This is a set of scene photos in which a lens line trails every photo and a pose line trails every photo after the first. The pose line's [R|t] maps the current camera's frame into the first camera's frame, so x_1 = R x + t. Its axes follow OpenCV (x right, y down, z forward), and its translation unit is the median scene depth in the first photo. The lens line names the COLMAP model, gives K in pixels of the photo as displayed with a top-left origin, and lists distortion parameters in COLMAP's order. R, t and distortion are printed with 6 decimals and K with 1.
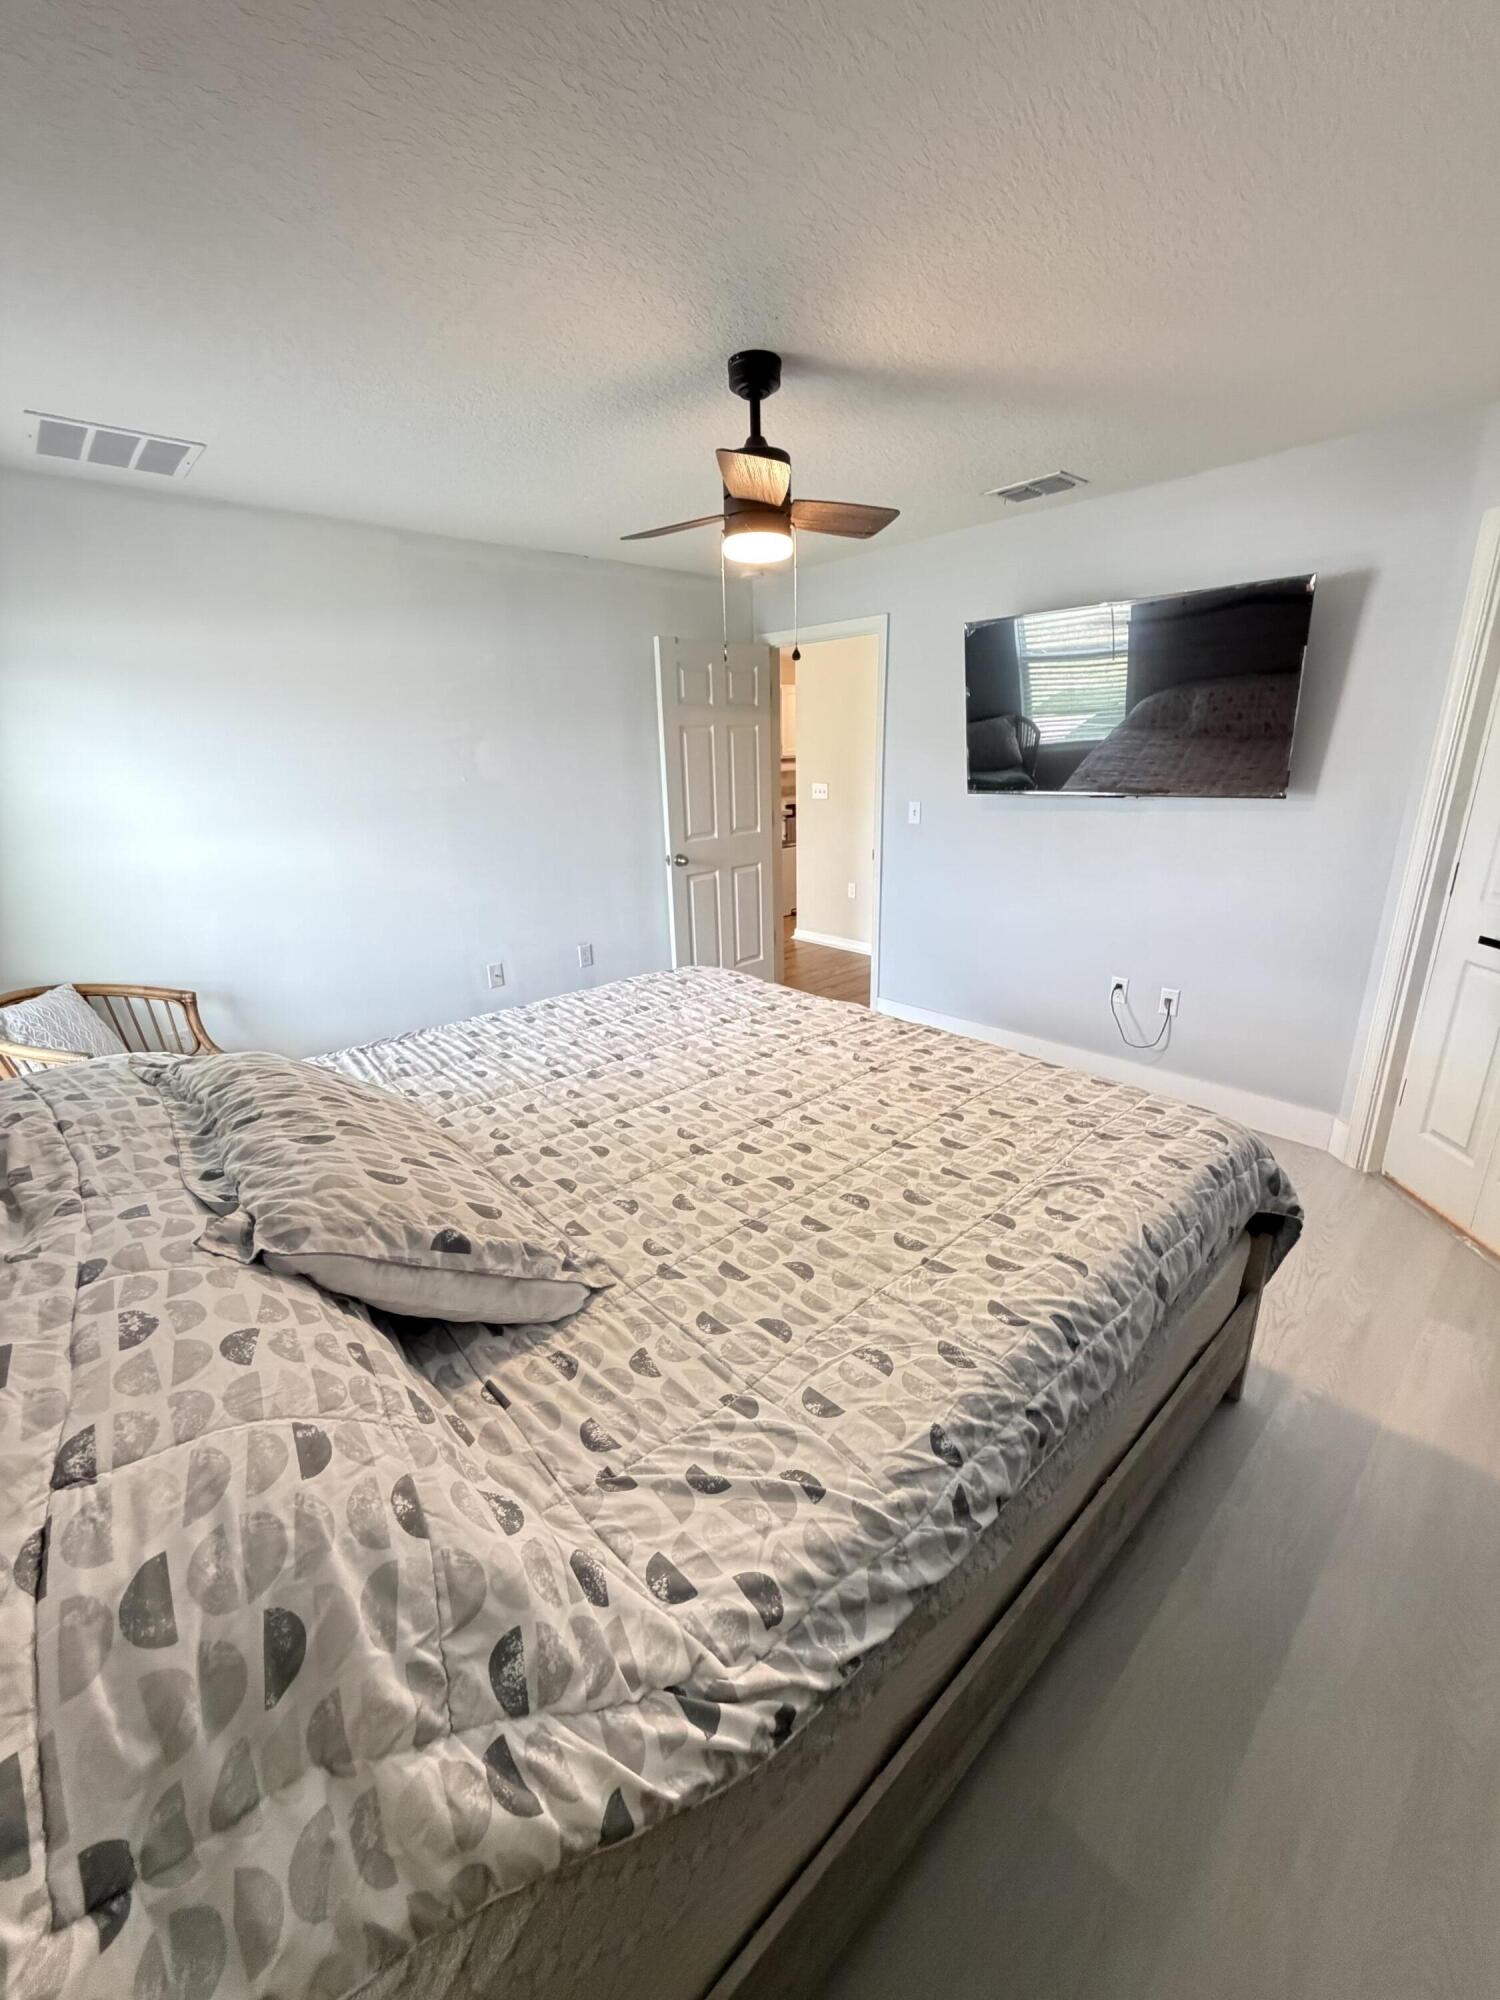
lens RADIAL K [[799.1, 0, 749.8], [0, 799.1, 993.3], [0, 0, 1]] dist [-0.000574, 0.000050]
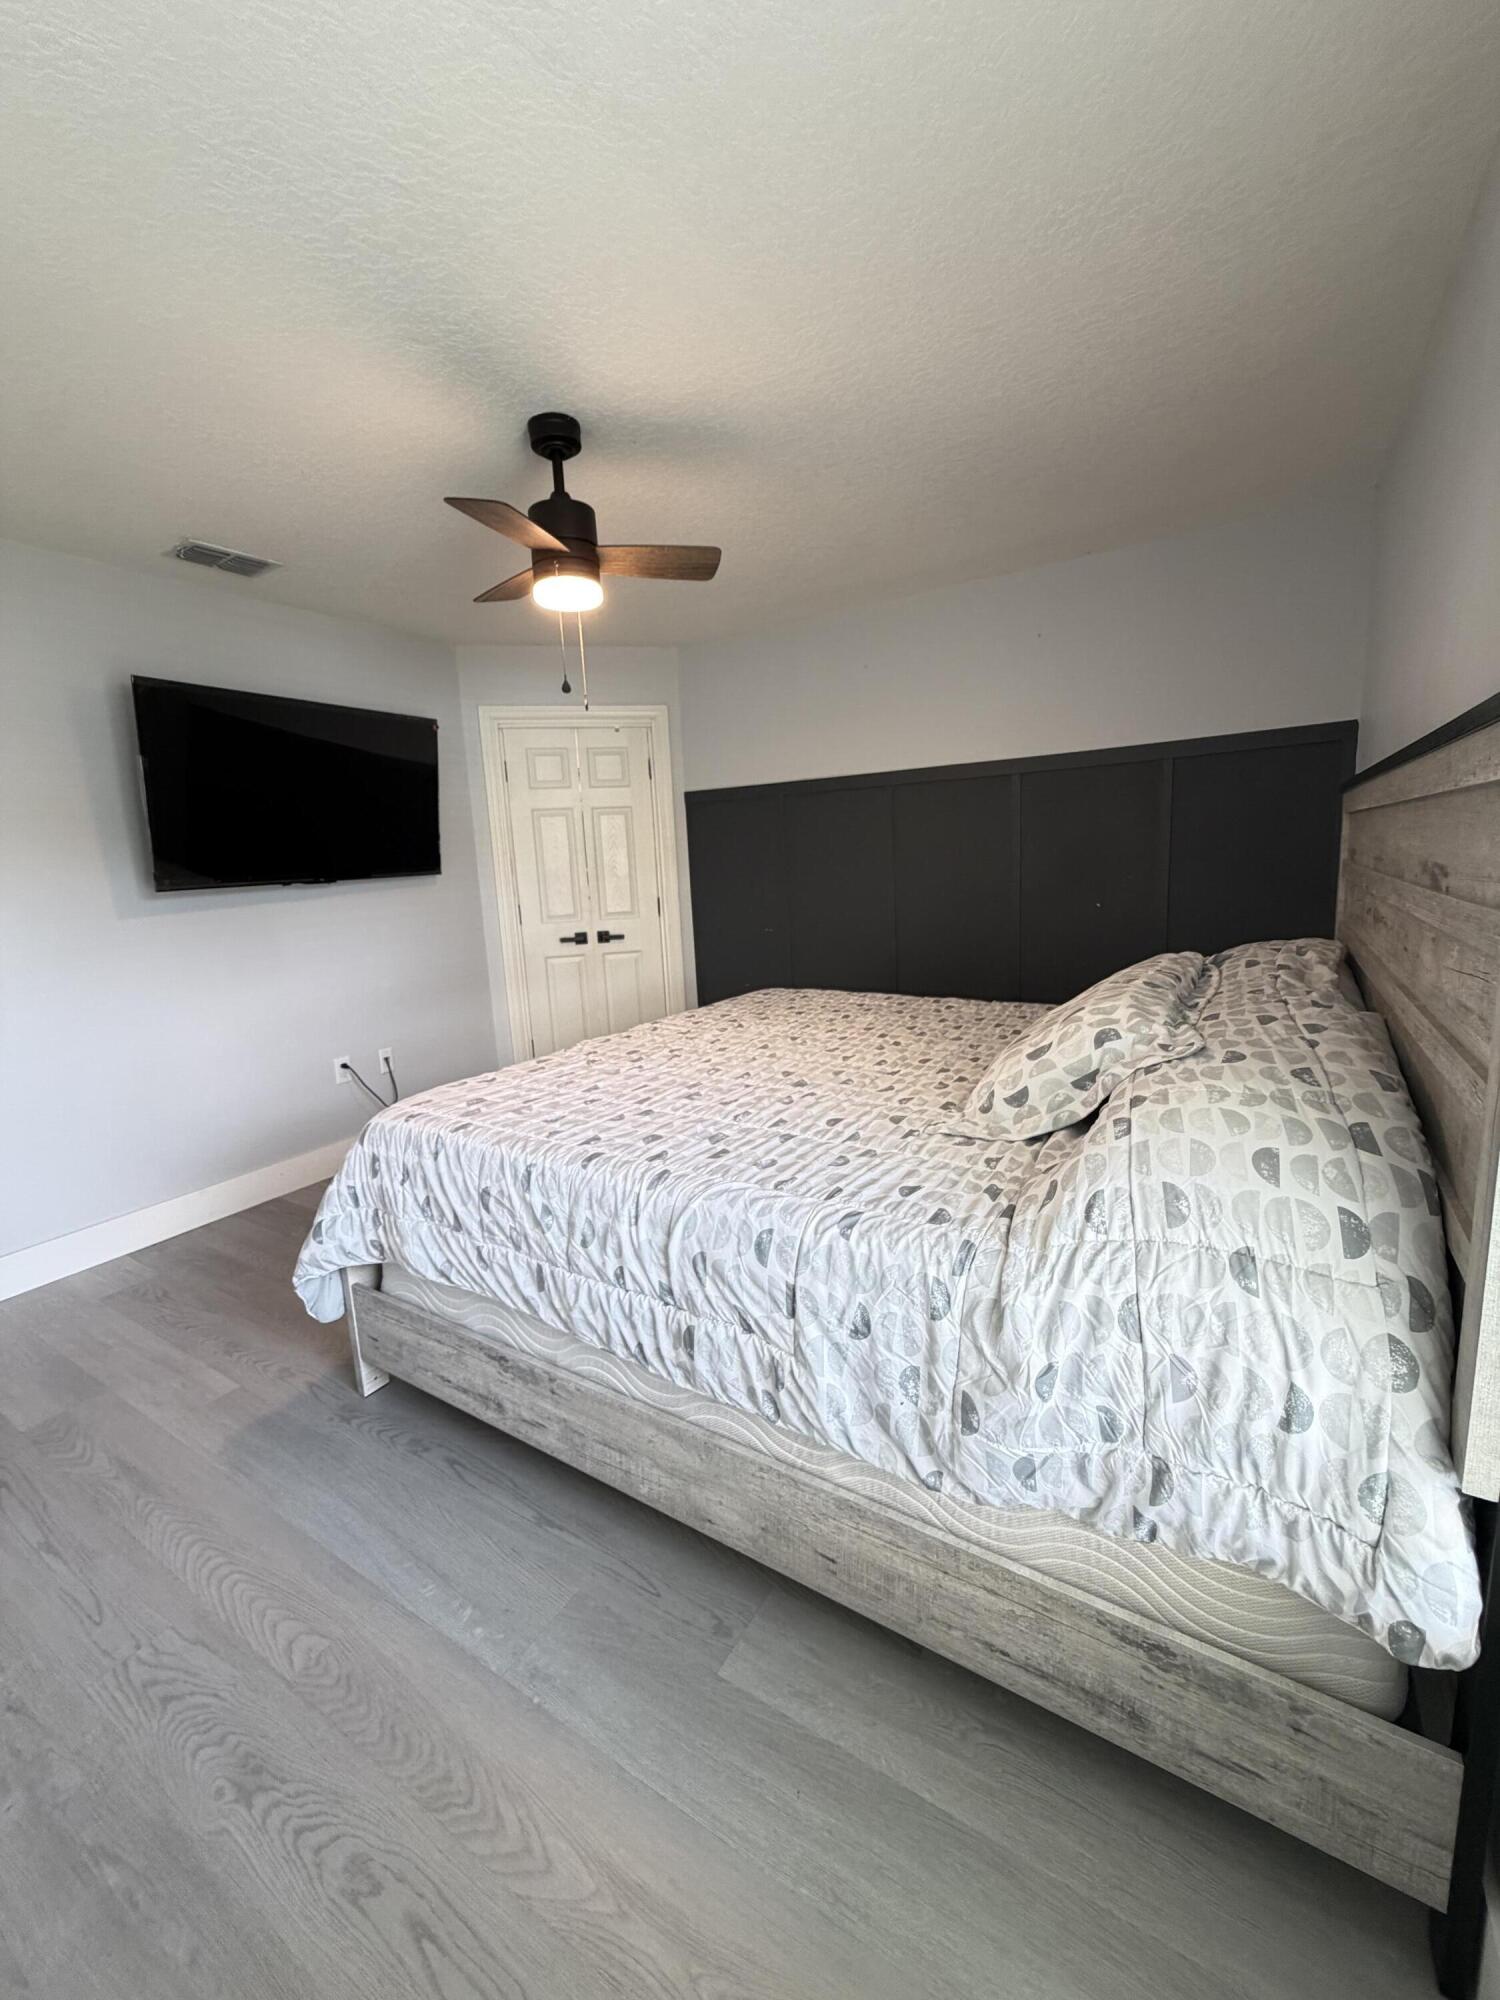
lens RADIAL K [[799.1, 0, 749.8], [0, 799.1, 993.3], [0, 0, 1]] dist [-0.000574, 0.000050]
pose [[-0.266826, -0.125293, 0.955566, -0.930492], [0.341745, 0.914781, 0.215372, -0.197400], [-0.901118, 0.384027, -0.201269, 1.015867]]
